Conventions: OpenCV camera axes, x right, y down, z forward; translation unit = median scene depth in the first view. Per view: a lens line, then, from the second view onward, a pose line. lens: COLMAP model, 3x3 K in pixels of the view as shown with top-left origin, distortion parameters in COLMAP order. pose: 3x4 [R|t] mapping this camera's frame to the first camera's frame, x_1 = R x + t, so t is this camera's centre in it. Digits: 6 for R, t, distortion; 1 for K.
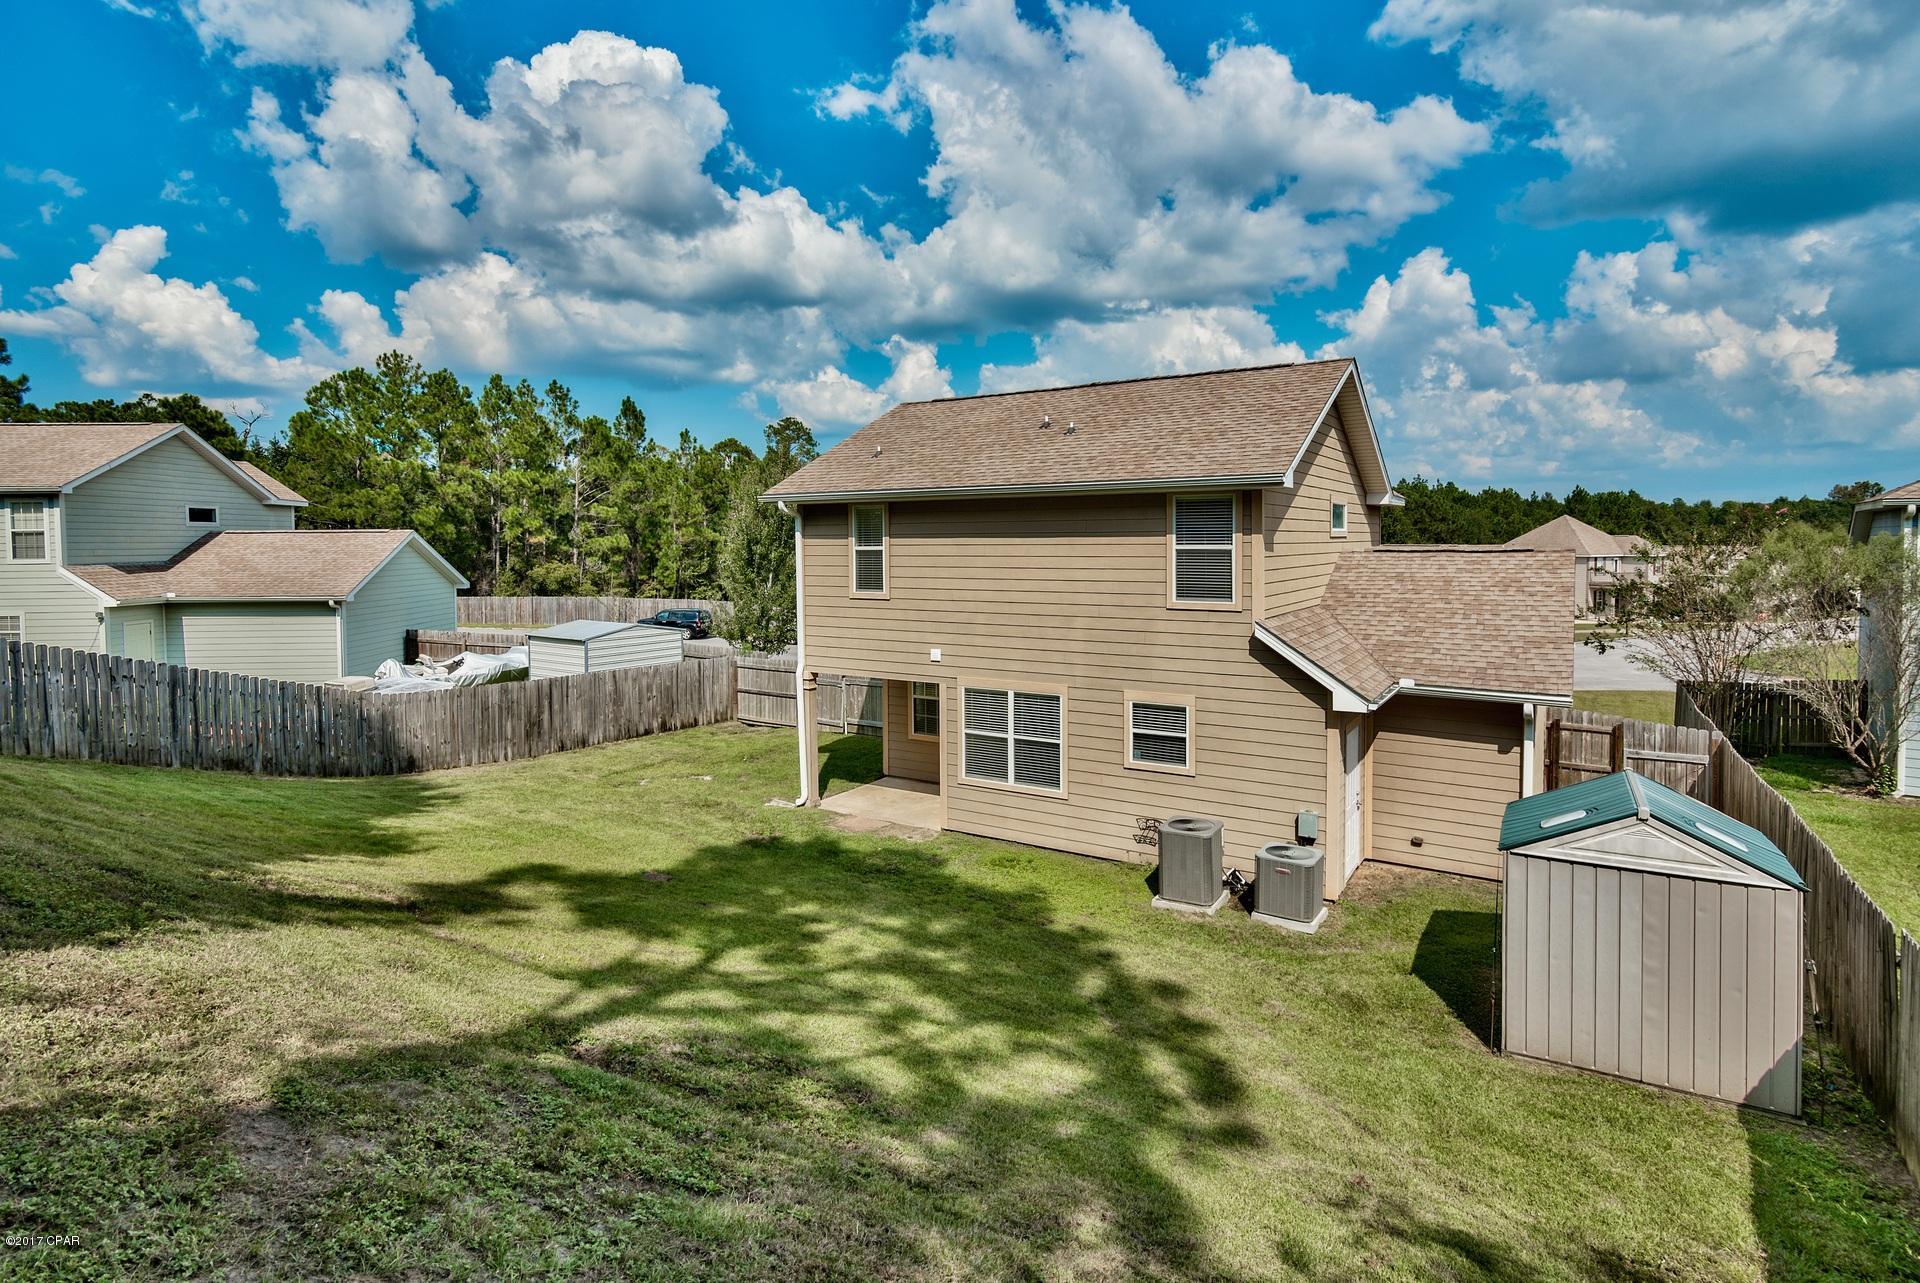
lens RADIAL K [[959.4, 0, 963.8], [0, 959.4, 629.6], [0, 0, 1]] dist [-0.002179, -0.000247]
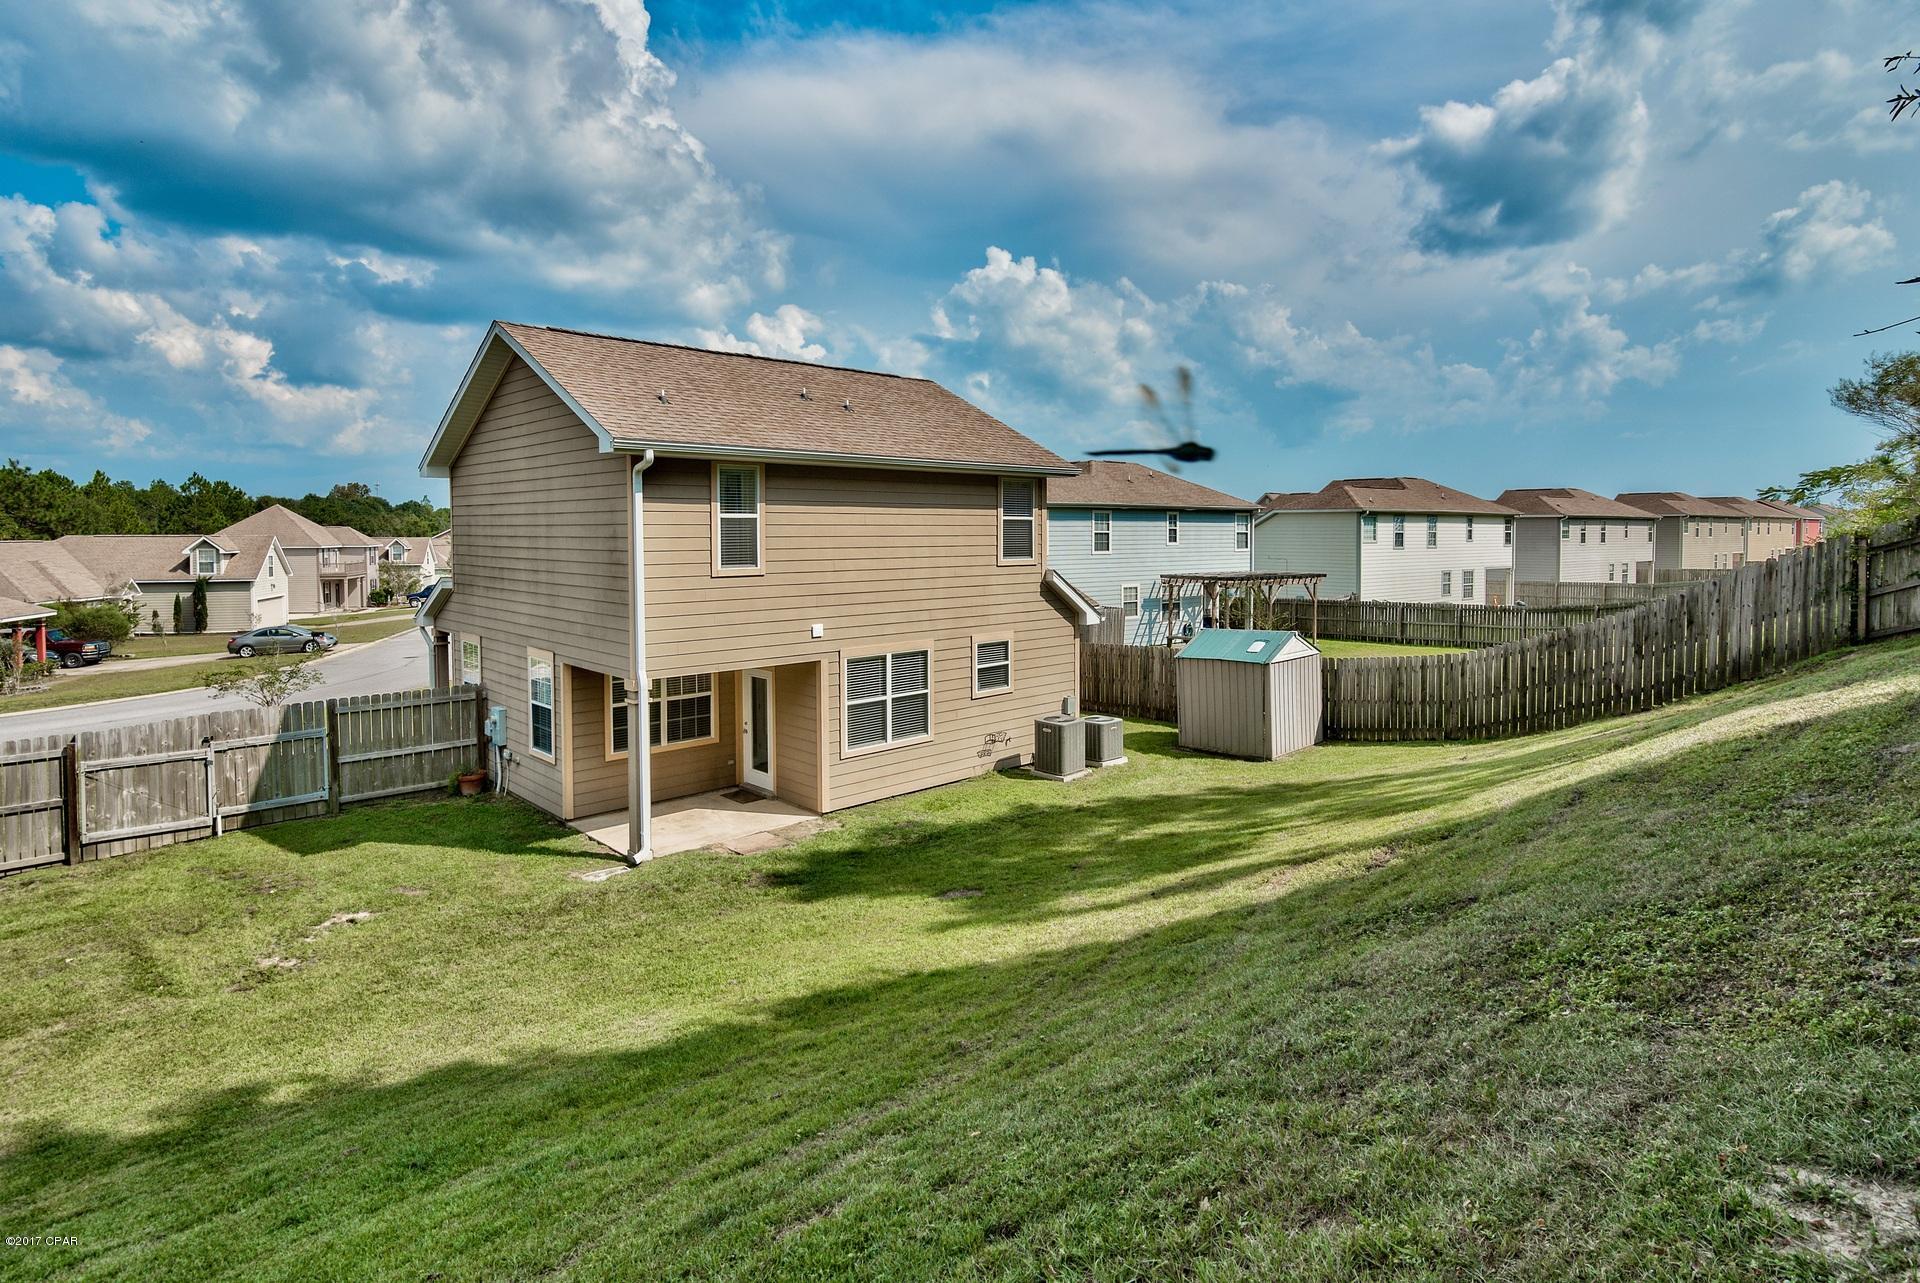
lens RADIAL K [[959.4, 0, 963.8], [0, 959.4, 629.6], [0, 0, 1]] dist [-0.002179, -0.000247]
pose [[0.250731, -0.094483, 0.963435, -0.910595], [0.088729, 0.993279, 0.074319, -0.032125], [-0.963982, 0.066850, 0.257429, 0.628502]]
